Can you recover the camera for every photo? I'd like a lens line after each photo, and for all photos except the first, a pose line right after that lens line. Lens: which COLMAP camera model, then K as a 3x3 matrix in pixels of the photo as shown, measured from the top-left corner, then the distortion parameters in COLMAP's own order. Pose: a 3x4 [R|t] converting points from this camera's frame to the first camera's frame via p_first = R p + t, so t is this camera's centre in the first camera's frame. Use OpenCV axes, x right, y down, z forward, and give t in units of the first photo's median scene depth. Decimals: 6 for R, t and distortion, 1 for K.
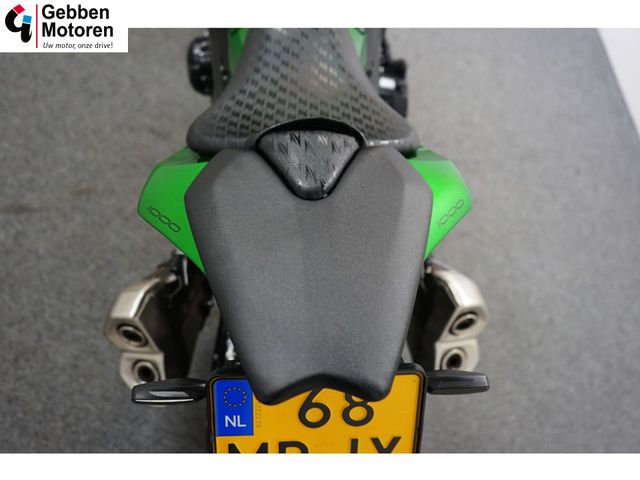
lens RADIAL K [[563.5, 0, 320.0], [0, 563.5, 240.0], [0, 0, 1]] dist [-0.004897, 0.009635]
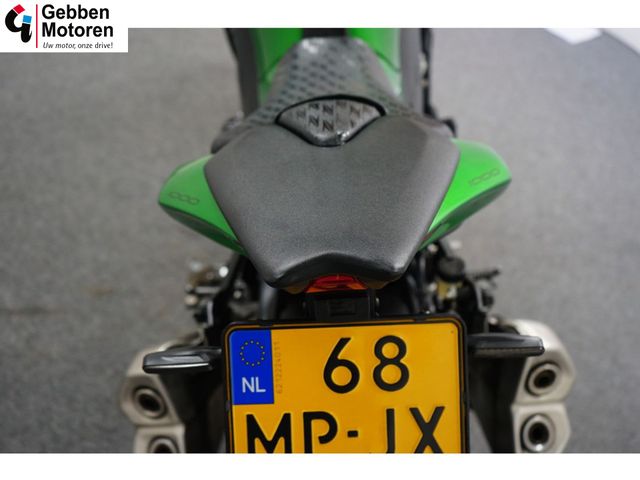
lens RADIAL K [[704.7, 0, 320.0], [0, 704.7, 240.0], [0, 0, 1]] dist [0.015730, 0.002371]
pose [[0.993611, -0.058952, -0.096239, 0.042808], [0.028440, 0.956003, -0.291975, 0.241480], [0.109217, 0.287373, 0.951572, -0.069121]]
